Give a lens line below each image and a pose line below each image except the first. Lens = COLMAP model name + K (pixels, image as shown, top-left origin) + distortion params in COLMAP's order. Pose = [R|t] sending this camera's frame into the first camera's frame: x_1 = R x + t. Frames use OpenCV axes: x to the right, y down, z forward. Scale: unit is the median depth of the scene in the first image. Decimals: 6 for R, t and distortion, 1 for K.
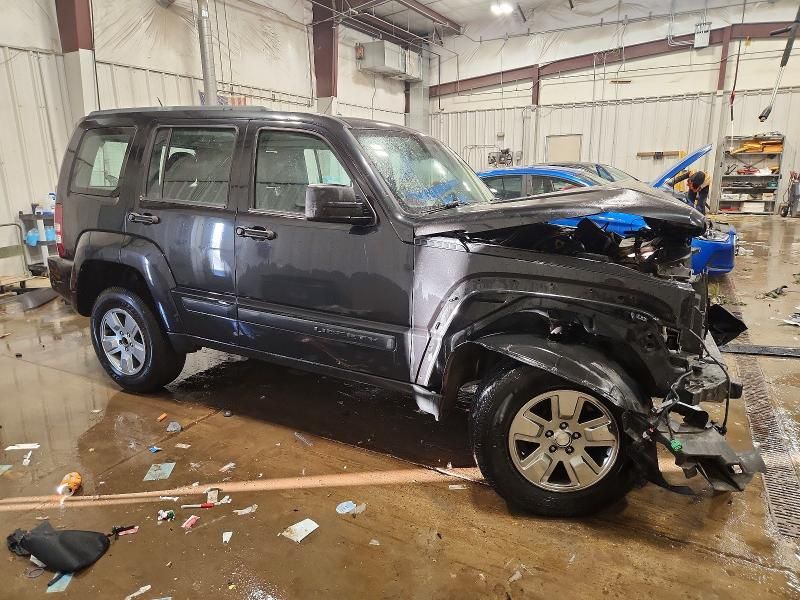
lens RADIAL K [[564.2, 0, 407.5], [0, 564.2, 299.3], [0, 0, 1]] dist [0.036291, -0.000833]
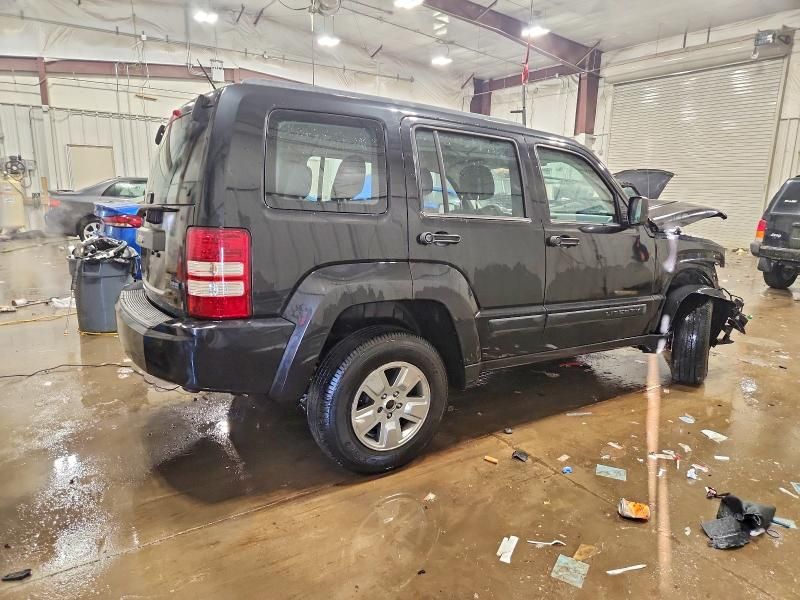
lens RADIAL K [[564.2, 0, 407.5], [0, 564.2, 299.3], [0, 0, 1]] dist [0.036291, -0.000833]
pose [[0.448213, -0.151948, 0.880918, -0.373608], [0.180021, 0.980601, 0.077547, -0.039023], [-0.875613, 0.123826, 0.466872, 0.205147]]
